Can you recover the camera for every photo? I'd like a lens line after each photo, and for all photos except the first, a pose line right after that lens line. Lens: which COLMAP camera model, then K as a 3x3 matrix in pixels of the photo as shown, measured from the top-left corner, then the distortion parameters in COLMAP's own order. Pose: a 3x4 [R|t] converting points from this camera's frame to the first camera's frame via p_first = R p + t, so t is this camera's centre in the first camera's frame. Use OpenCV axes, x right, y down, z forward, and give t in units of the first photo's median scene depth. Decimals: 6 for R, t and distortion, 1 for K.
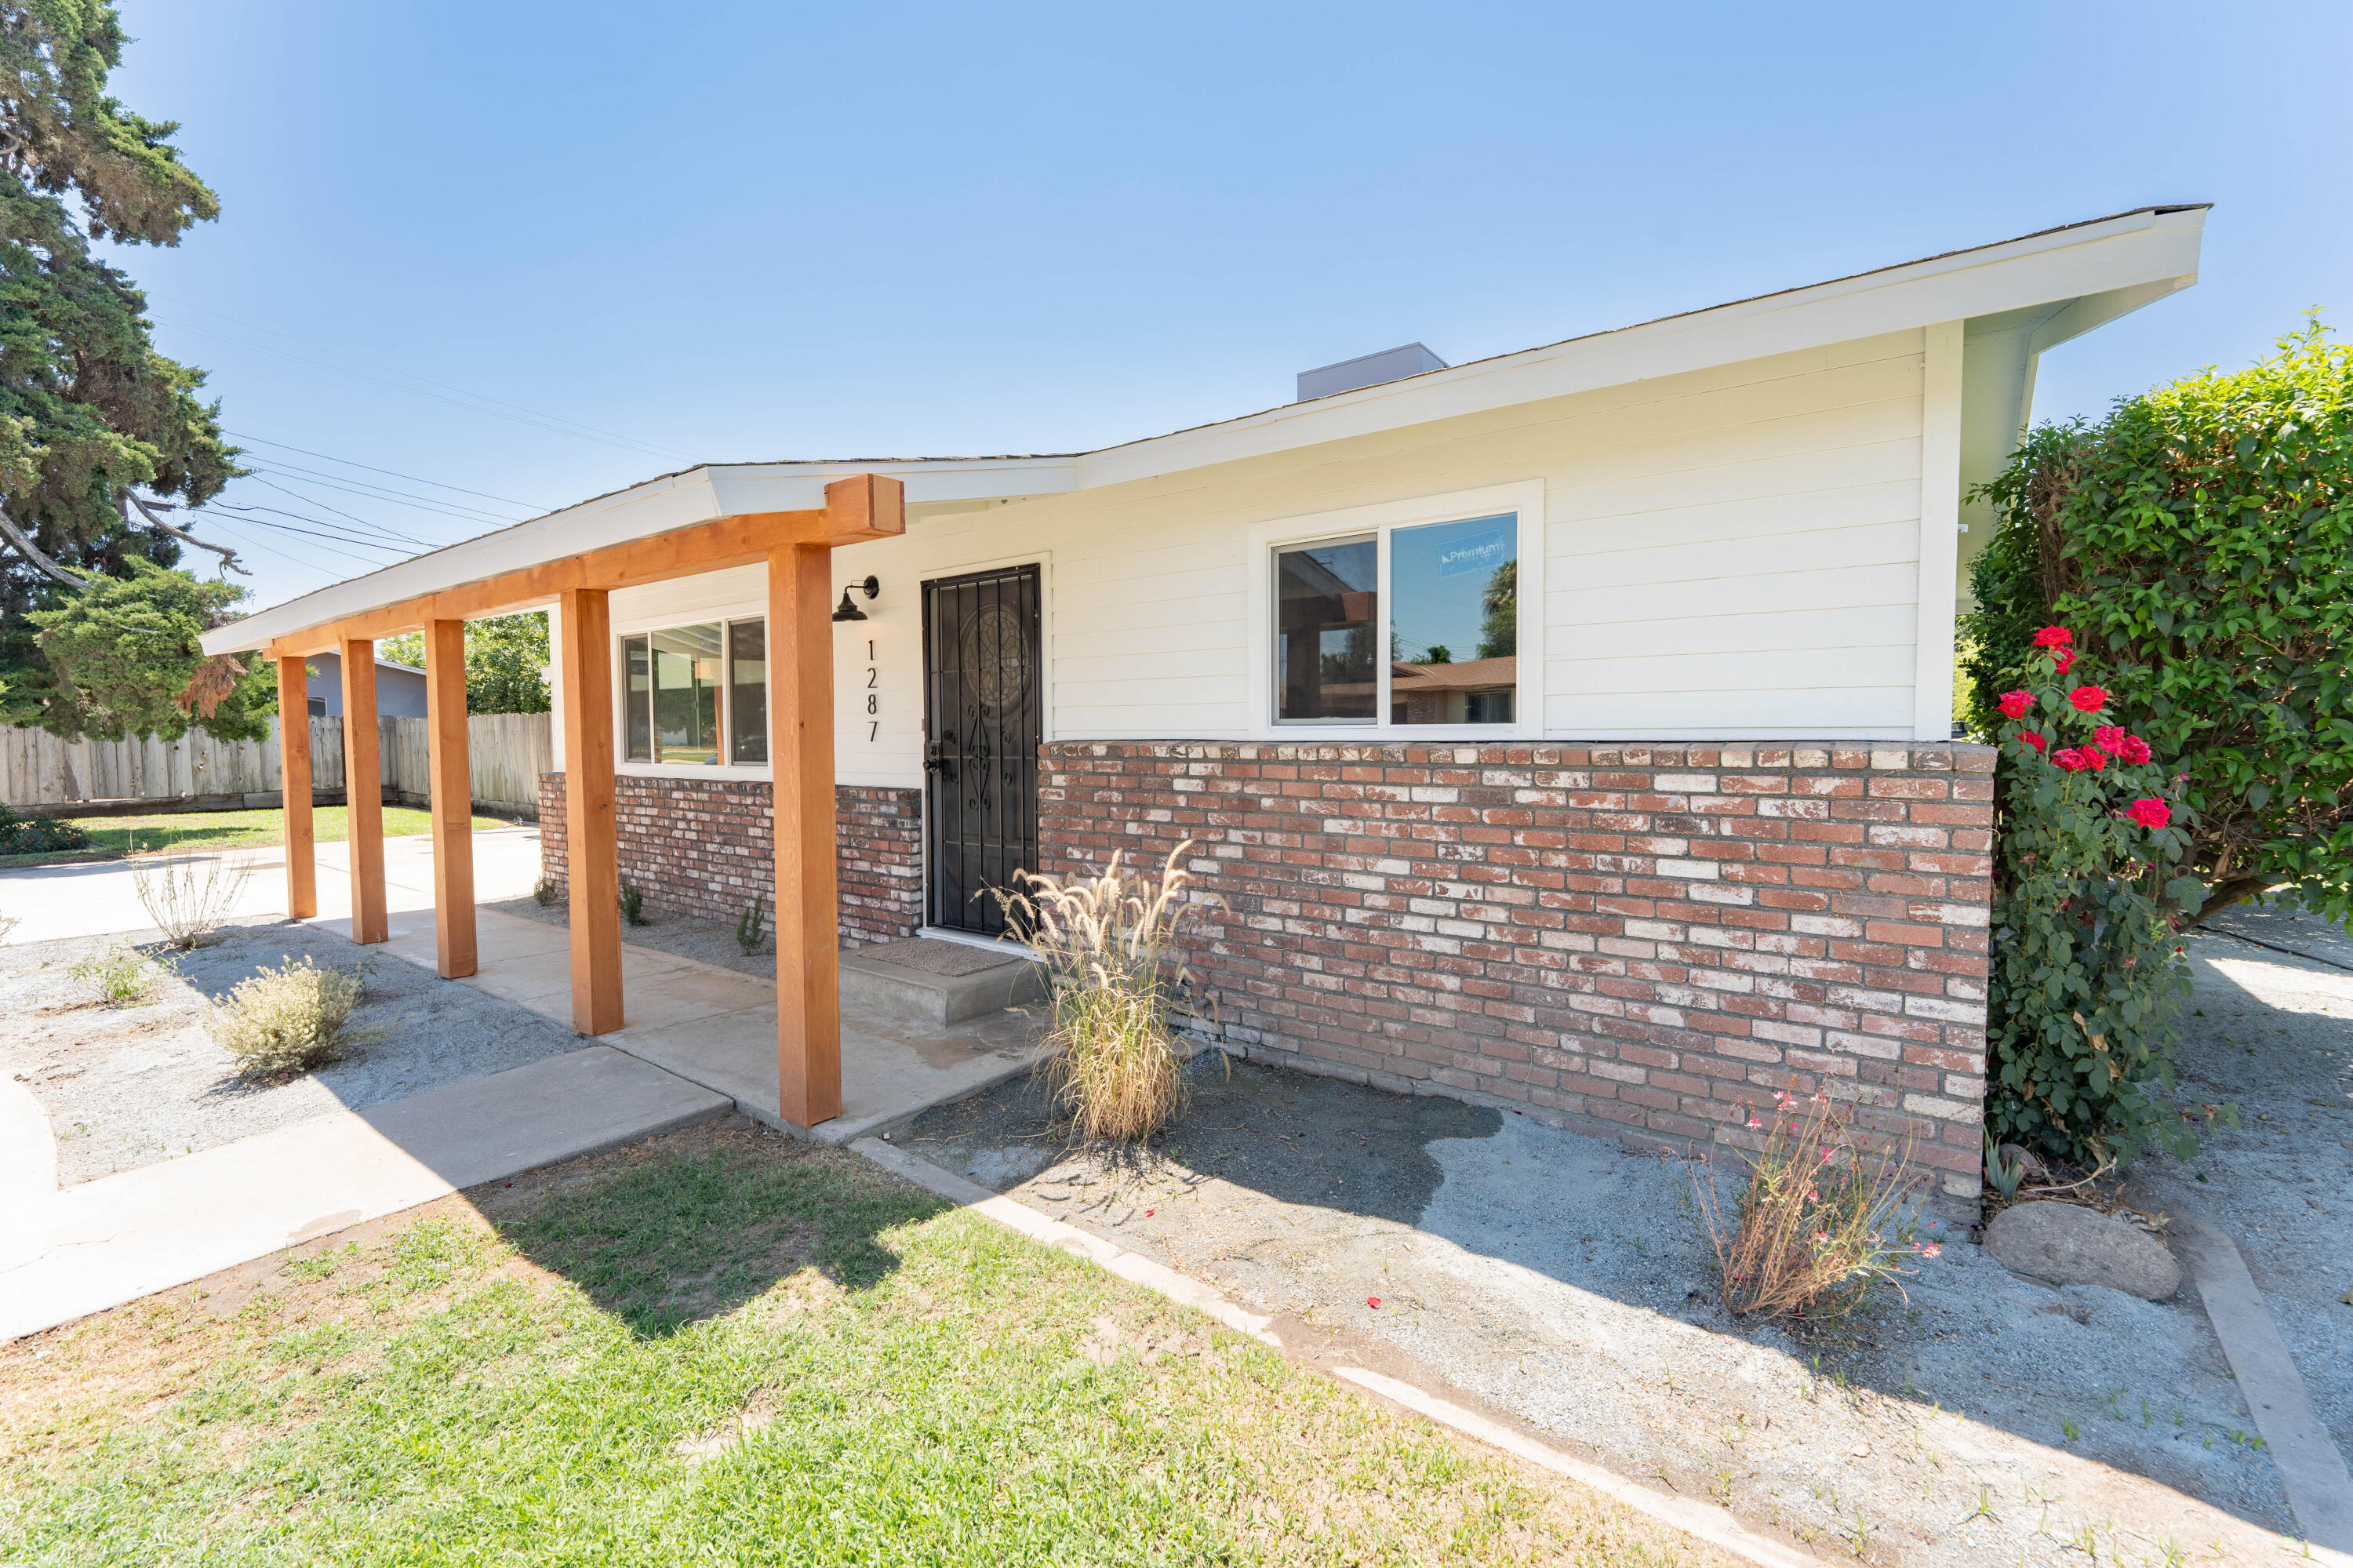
lens RADIAL K [[939.0, 0, 1195.5], [0, 939.0, 771.1], [0, 0, 1]] dist [0.000097, 0.000019]
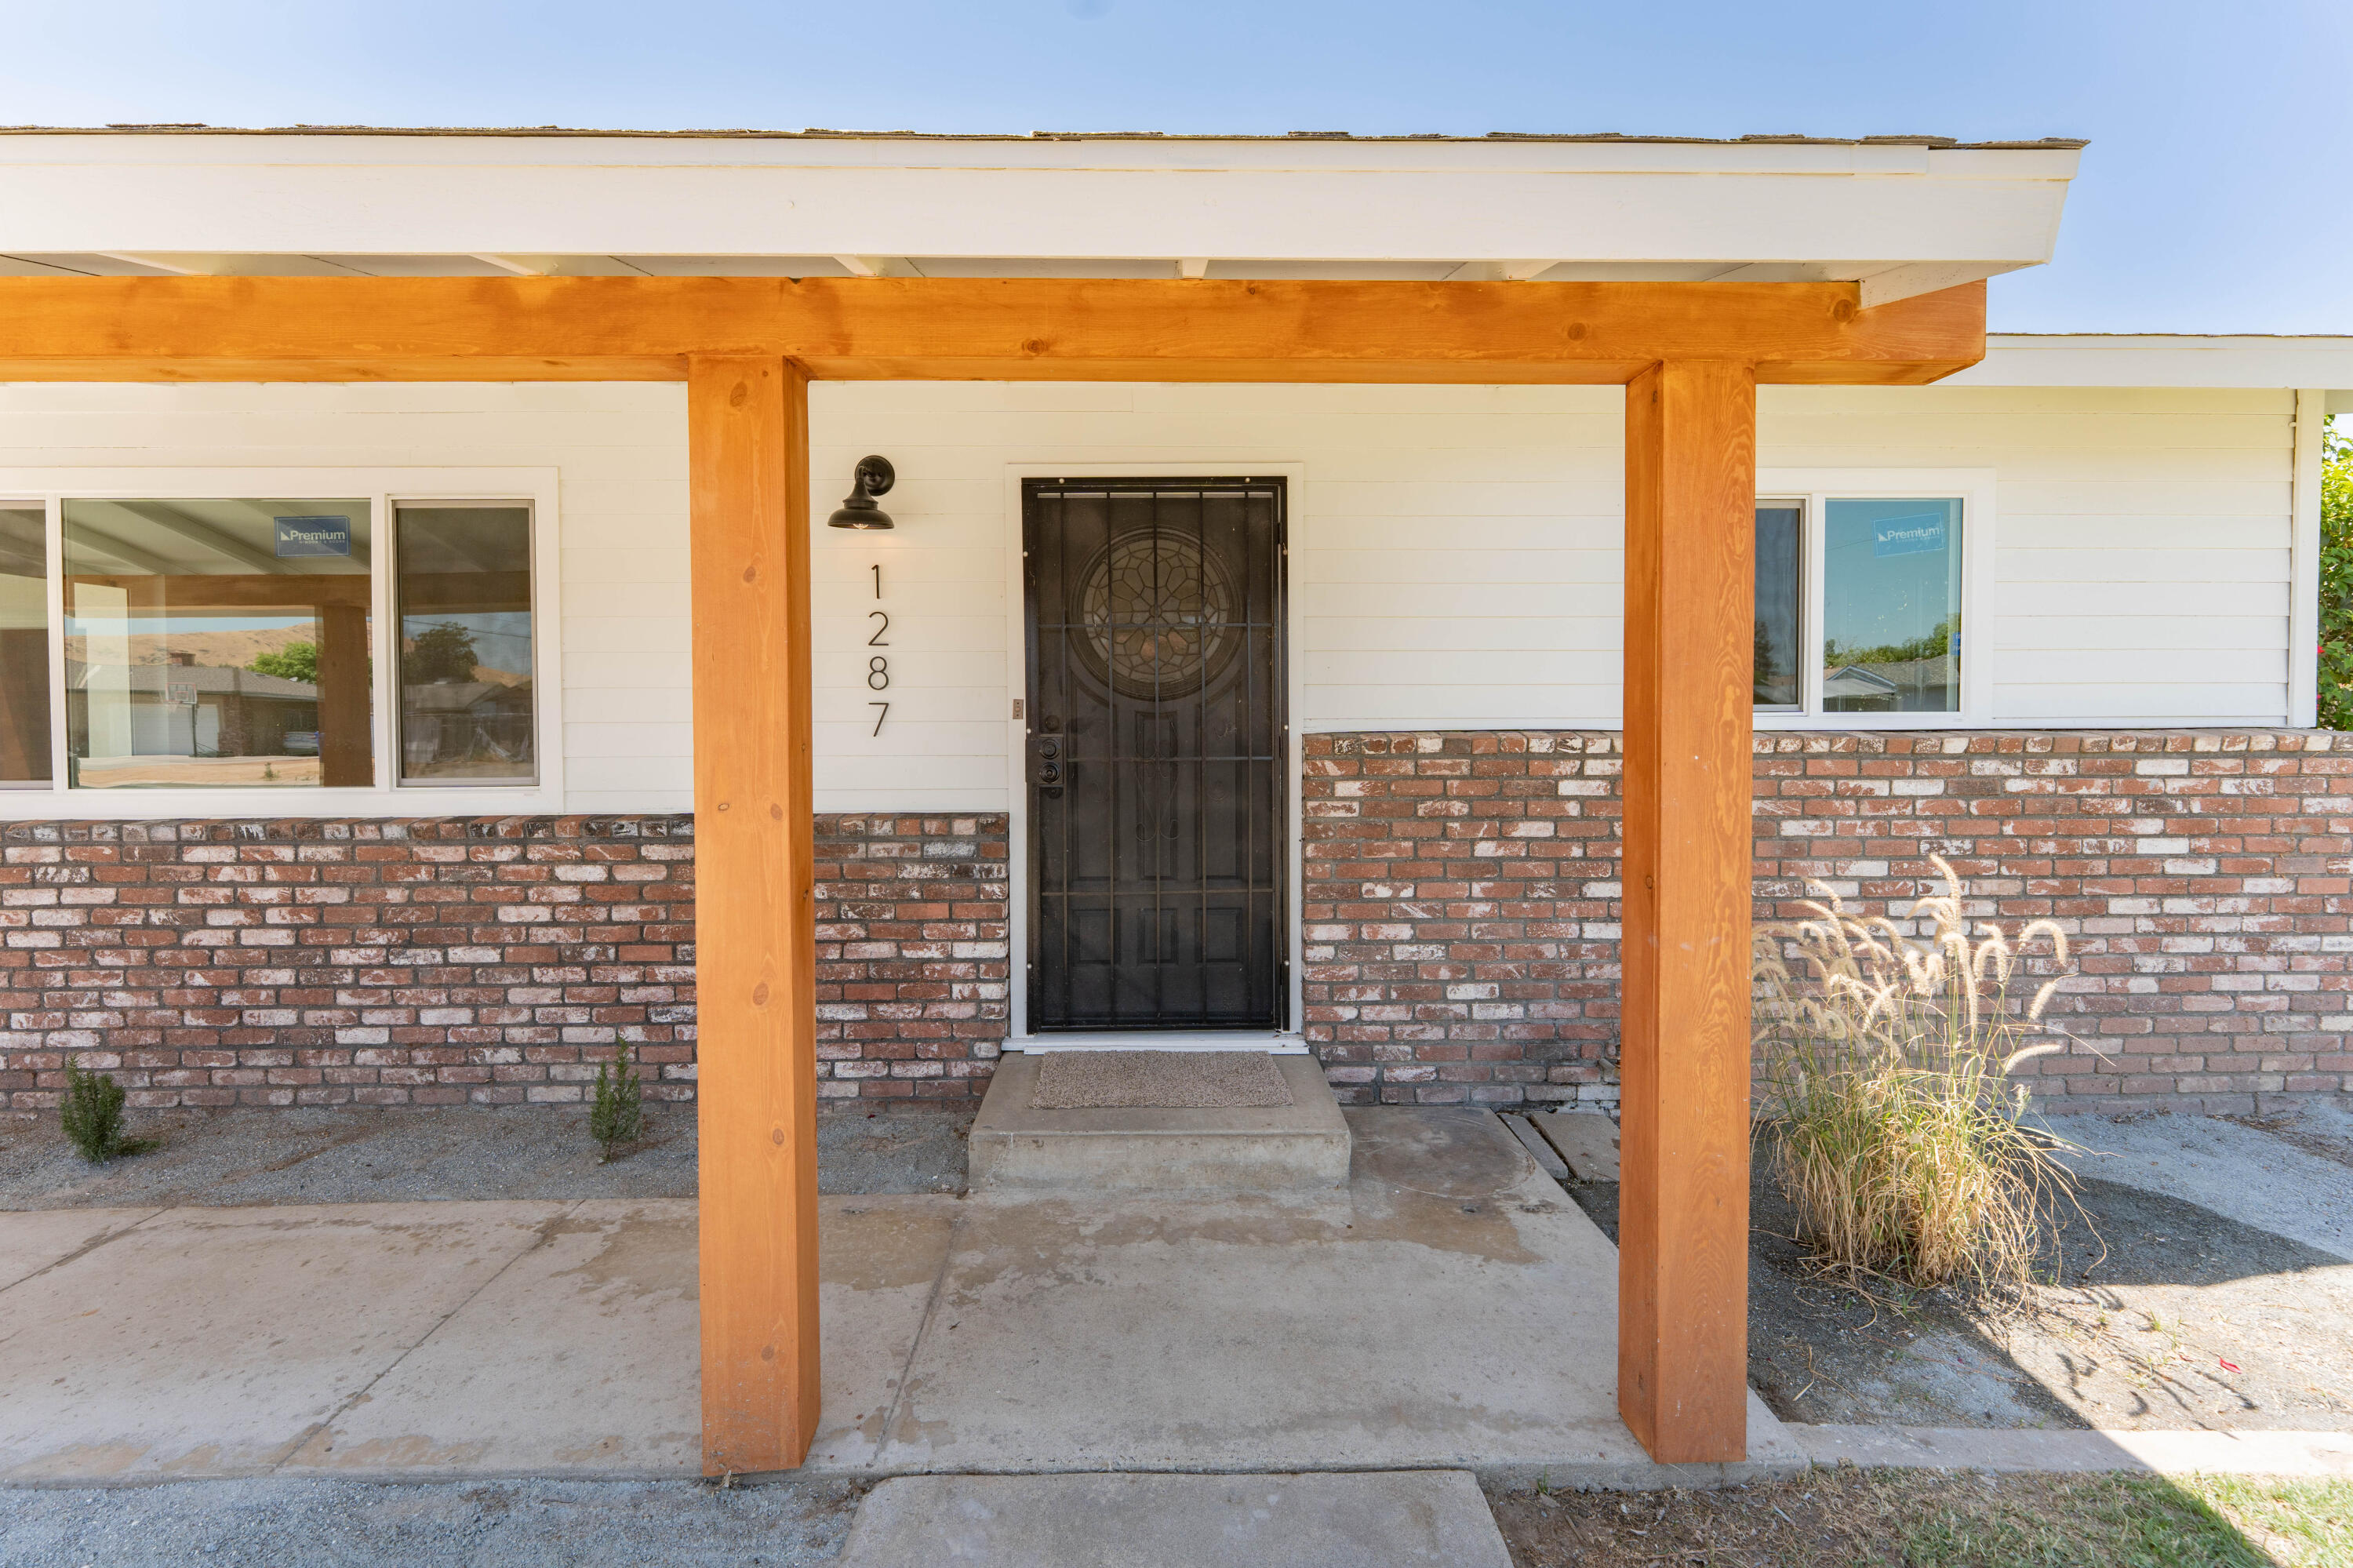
lens RADIAL K [[939.0, 0, 1170.3], [0, 939.0, 743.0], [0, 0, 1]] dist [0.000097, 0.000019]
pose [[0.805798, -0.011311, 0.592083, -0.847588], [0.024475, 0.999599, -0.014213, -0.022508], [-0.591685, 0.025944, 0.805752, 0.649343]]
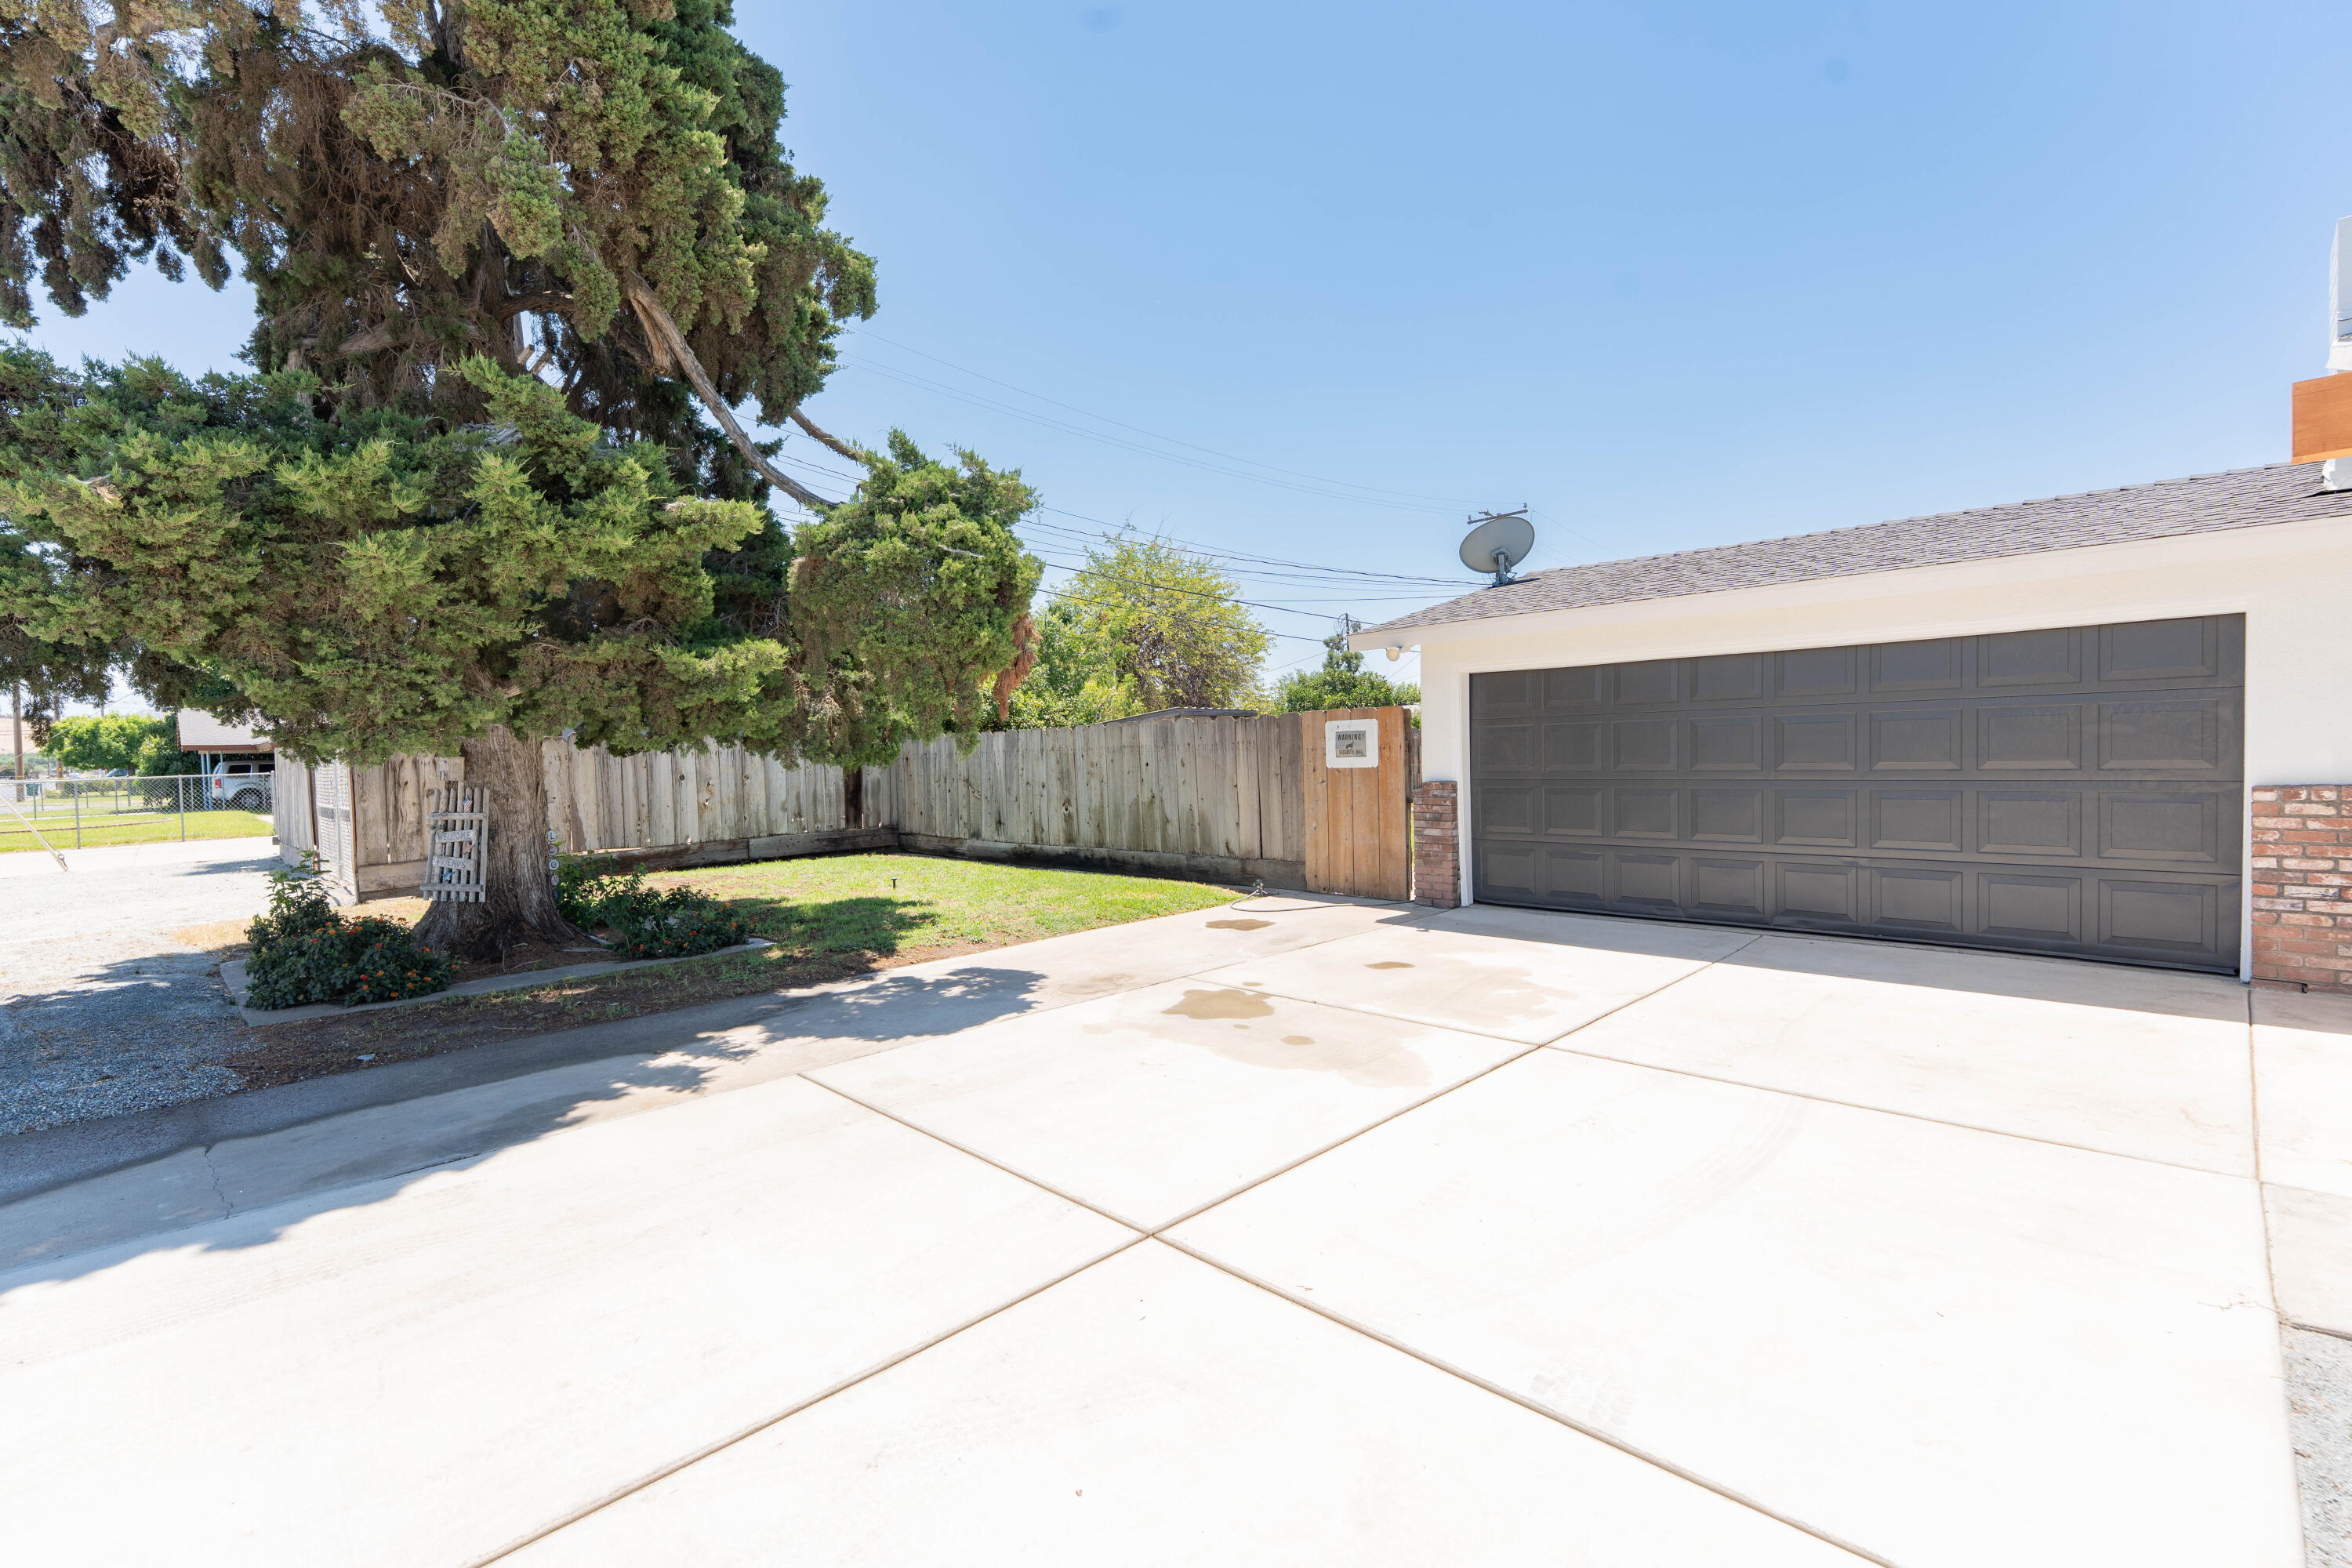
lens RADIAL K [[994.6, 0, 1200.0], [0, 994.6, 788.6], [0, 0, 1]] dist [0.000724, 0.000070]
pose [[0.990606, -0.013471, -0.136079, -2.827801], [0.012744, 0.999900, -0.006210, -0.029647], [0.136149, 0.004418, 0.990679, 1.409837]]
